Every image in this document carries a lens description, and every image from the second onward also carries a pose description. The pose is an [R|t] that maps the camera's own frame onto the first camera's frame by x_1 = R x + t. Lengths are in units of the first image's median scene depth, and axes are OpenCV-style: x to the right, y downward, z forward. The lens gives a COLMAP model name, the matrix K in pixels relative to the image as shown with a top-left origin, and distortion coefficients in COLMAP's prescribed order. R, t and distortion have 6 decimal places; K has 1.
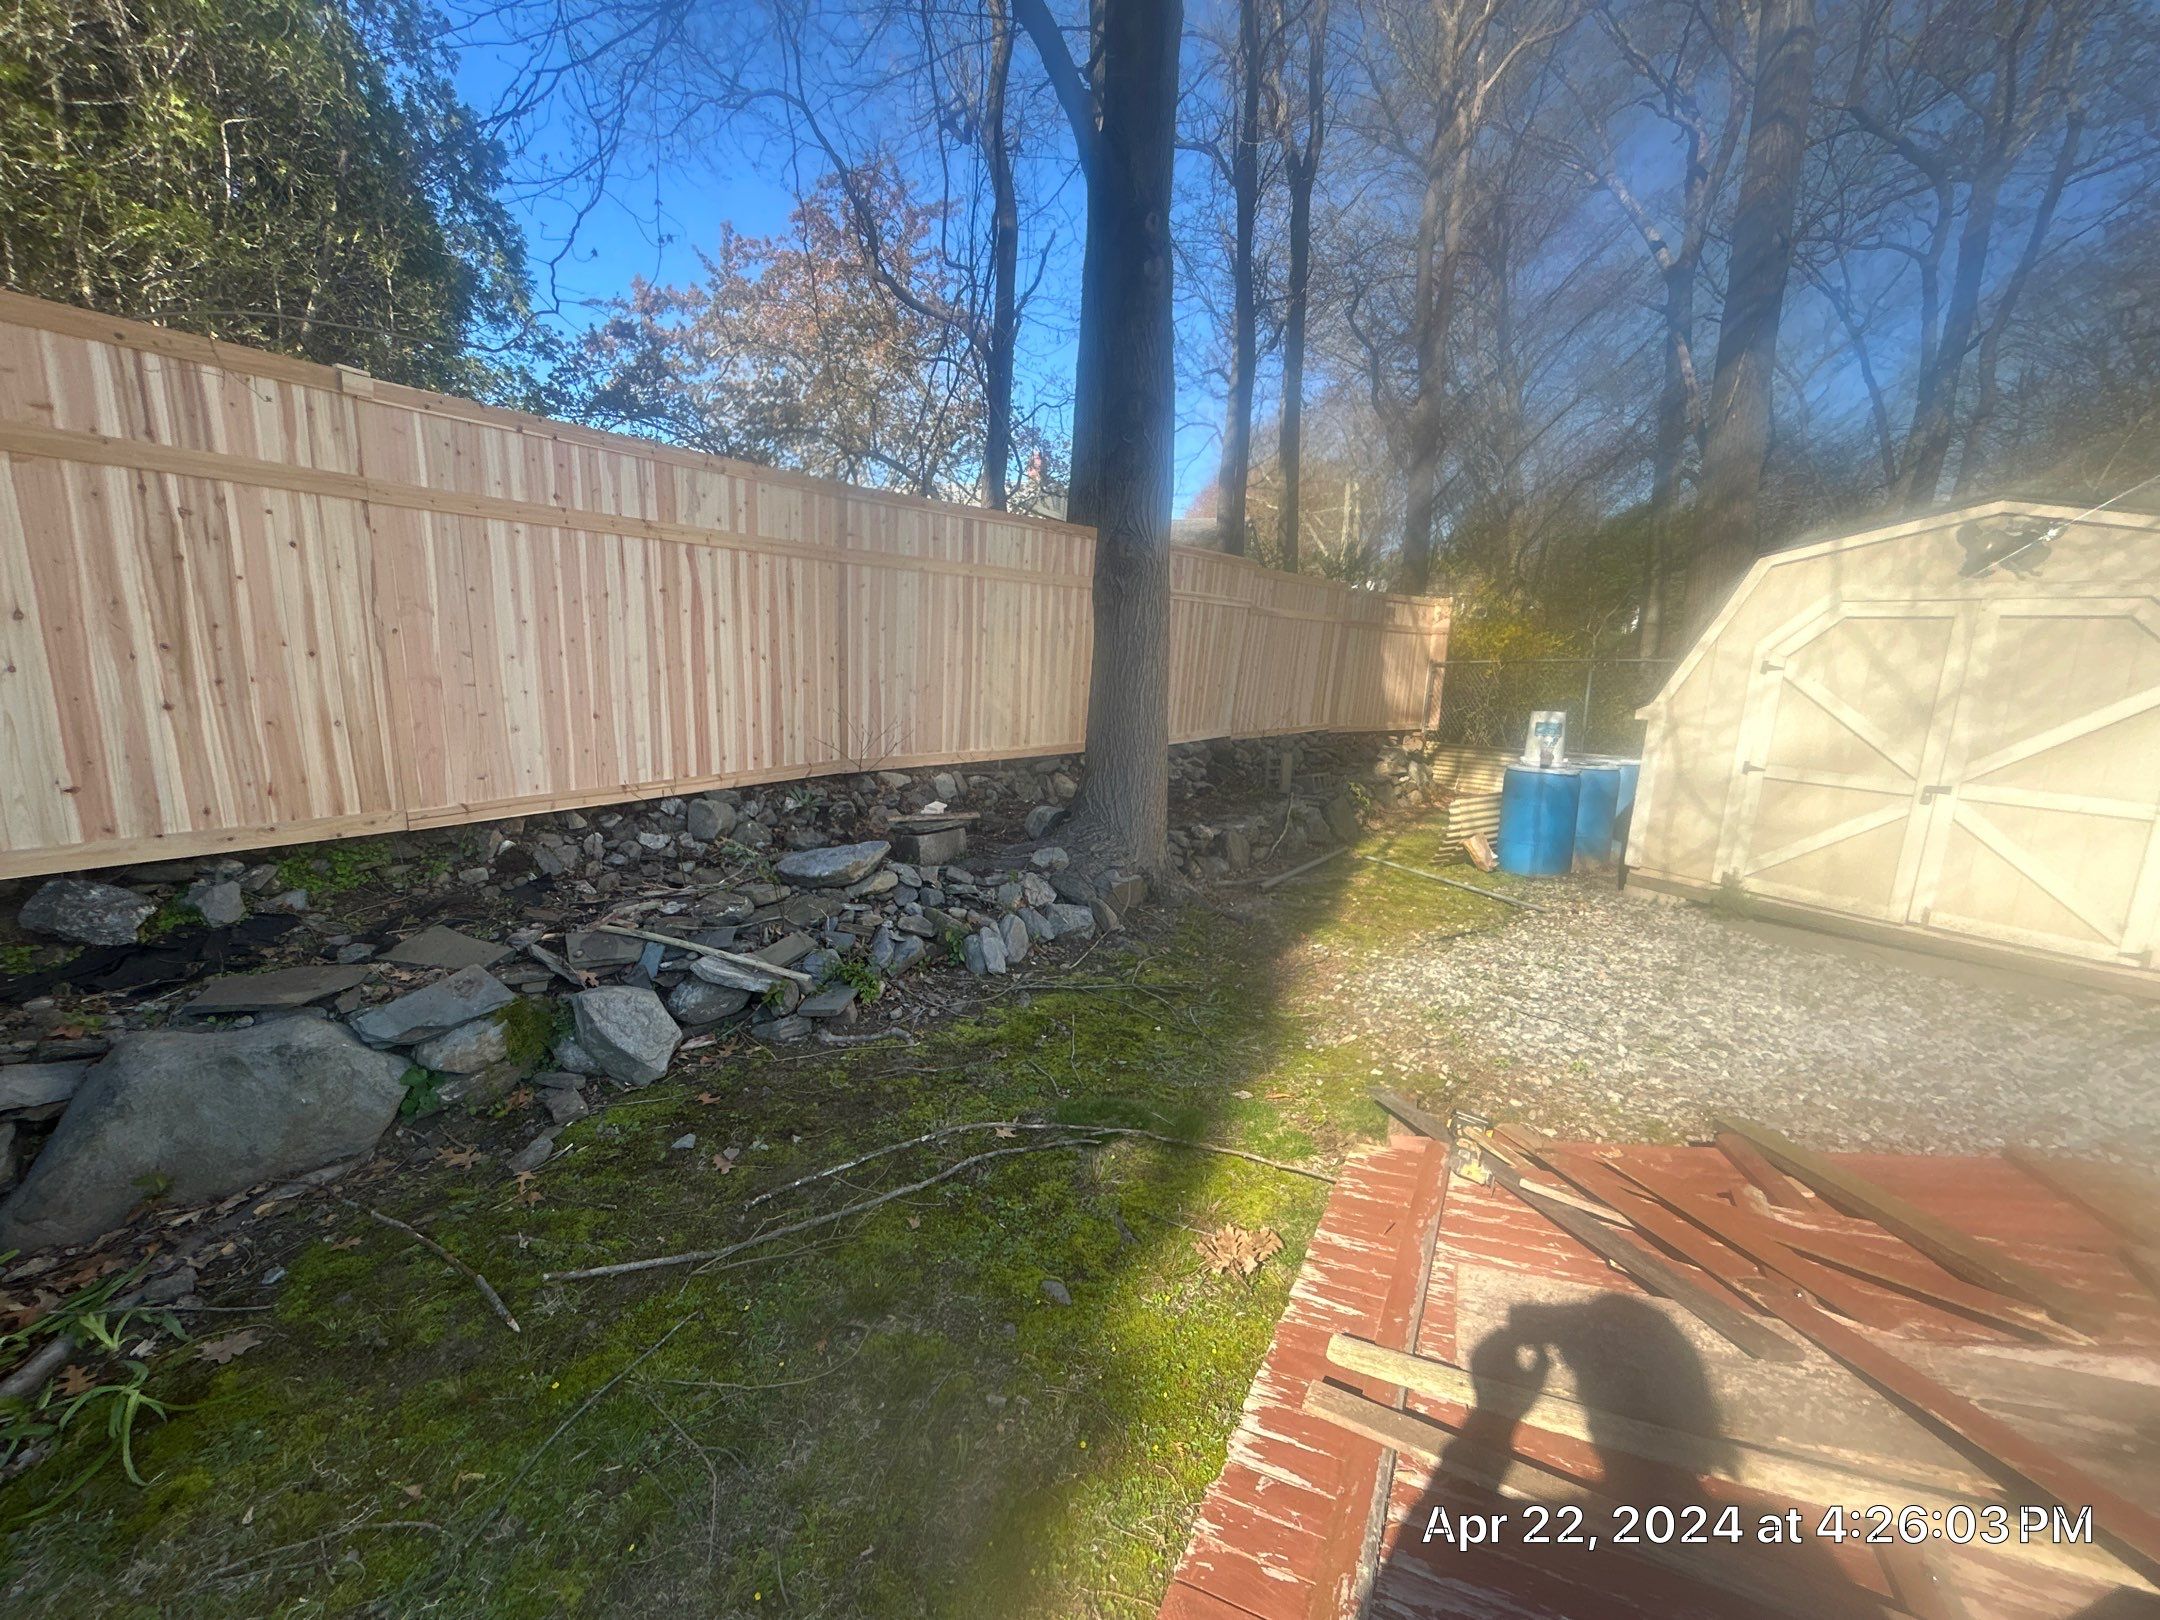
lens RADIAL K [[884.0, 0, 1087.1], [0, 884.0, 805.6], [0, 0, 1]] dist [-0.001328, 0.000592]
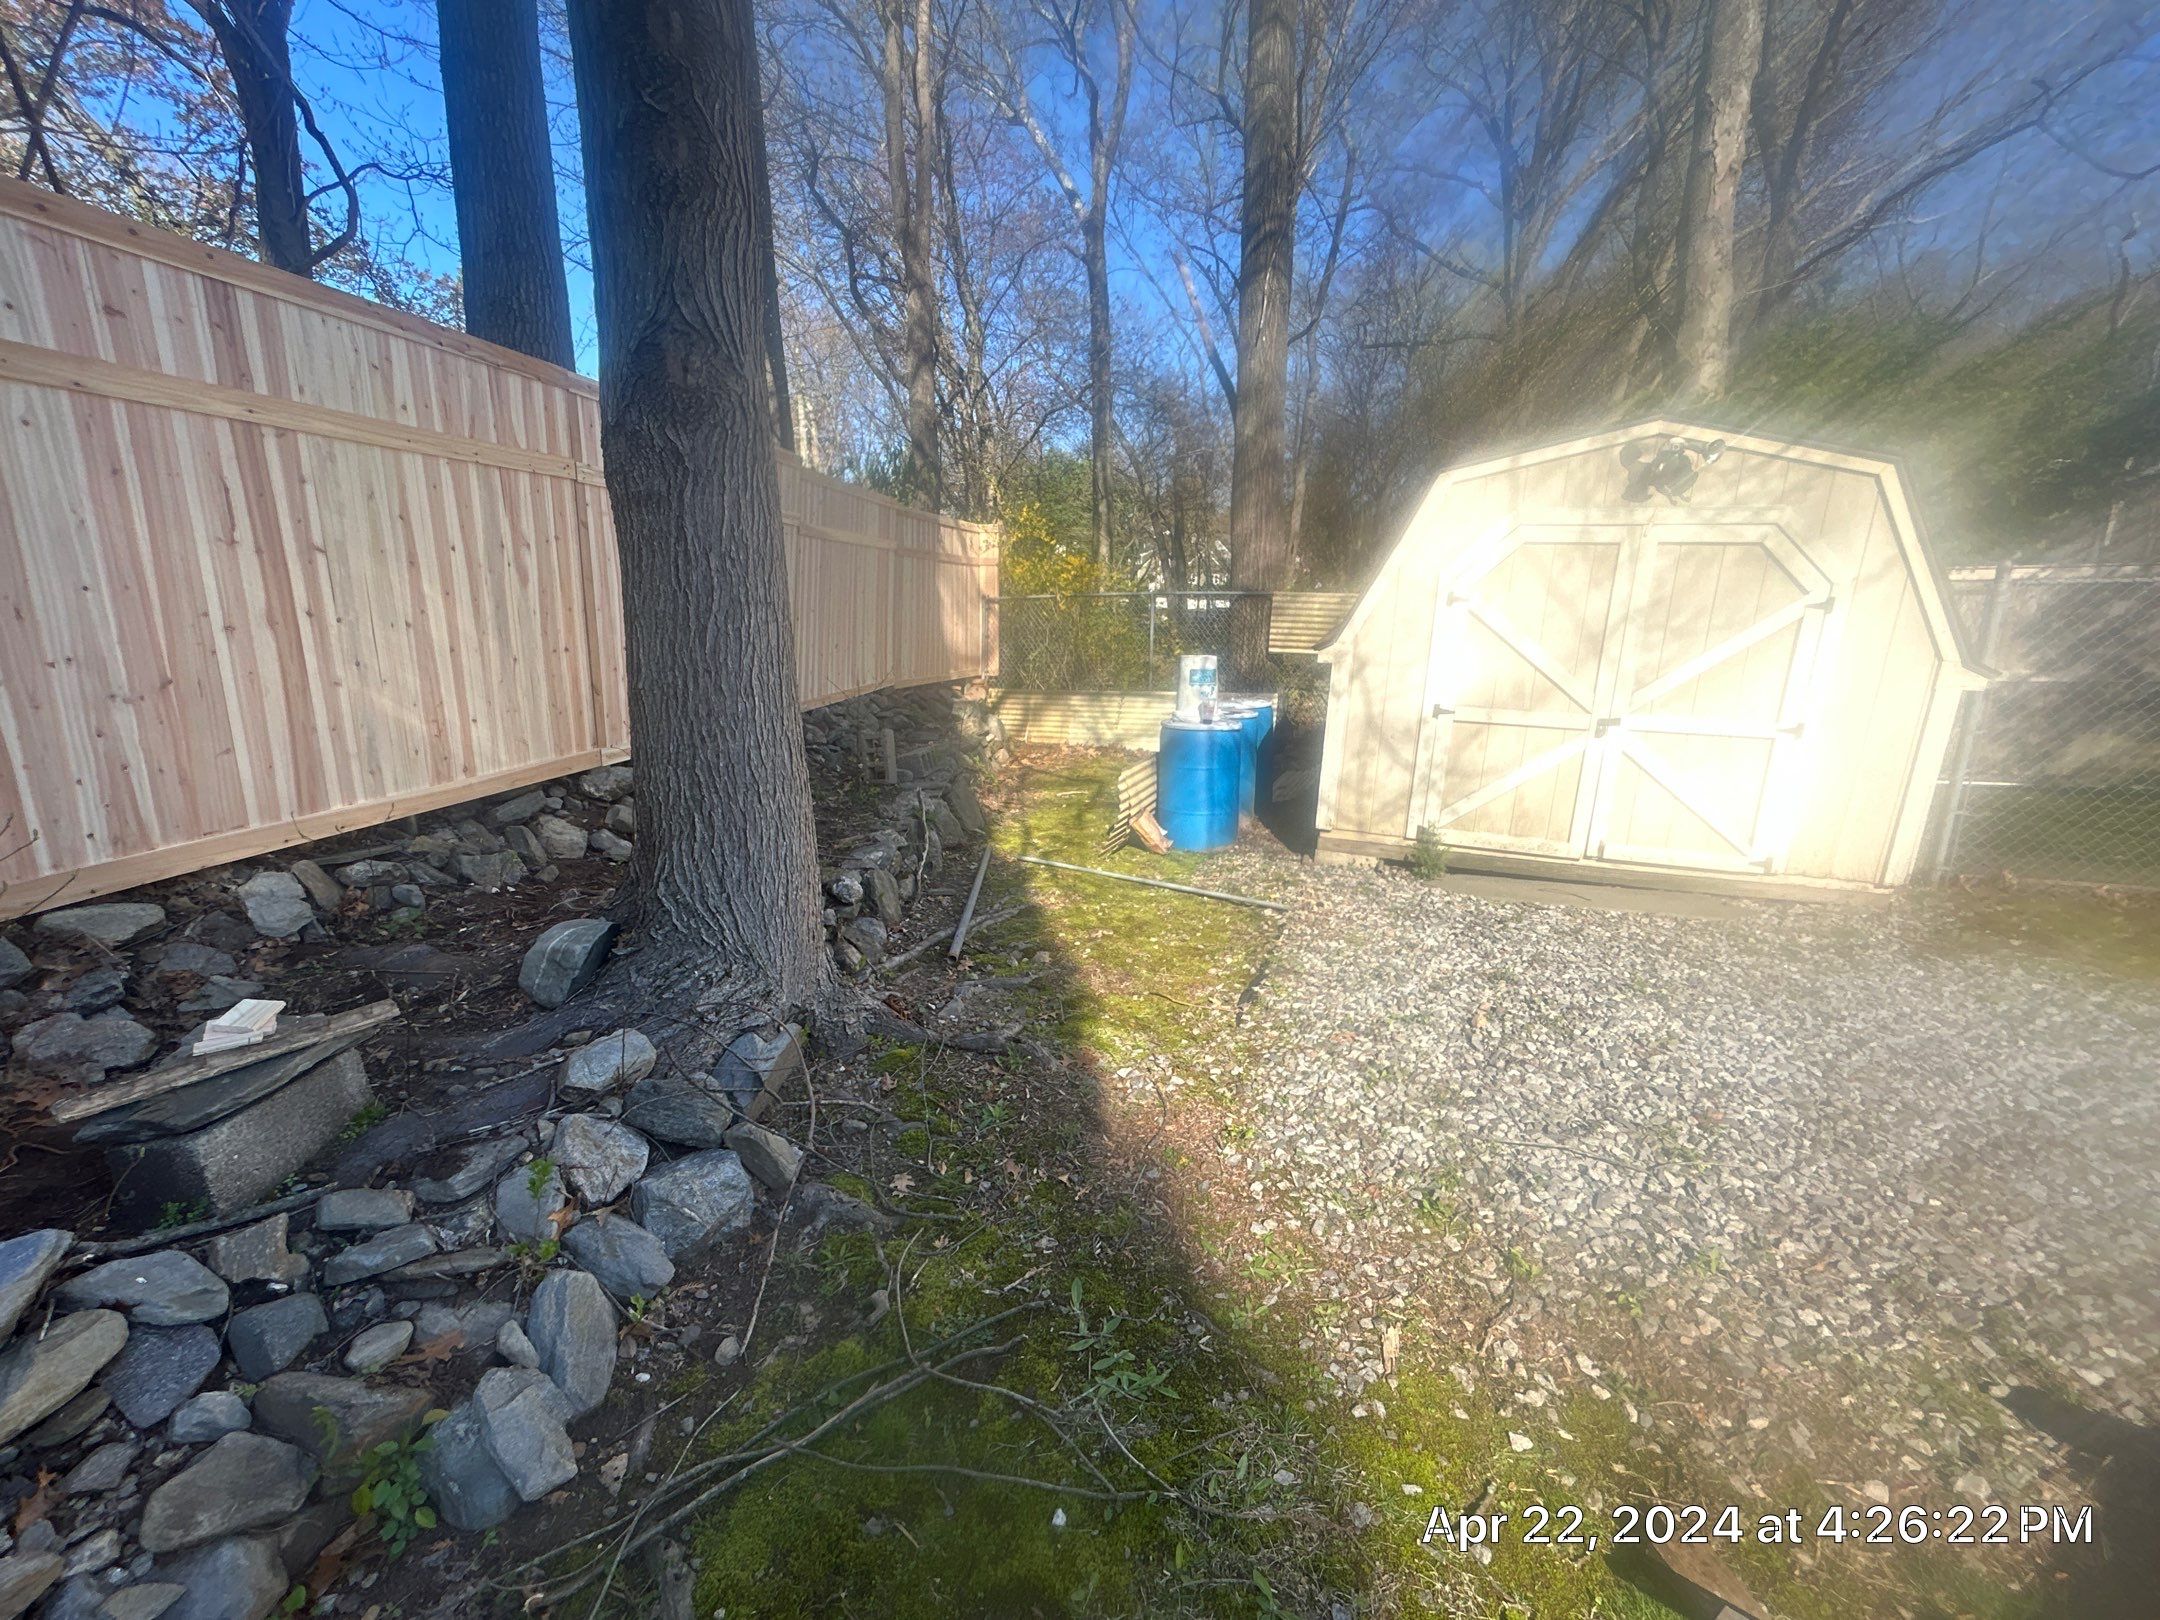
lens RADIAL K [[884.0, 0, 1087.1], [0, 884.0, 805.6], [0, 0, 1]] dist [-0.001328, 0.000592]
pose [[0.833215, -0.143792, 0.533926, -0.058596], [0.105986, 0.989224, 0.101013, -0.084299], [-0.542697, -0.027577, 0.839476, 0.472628]]
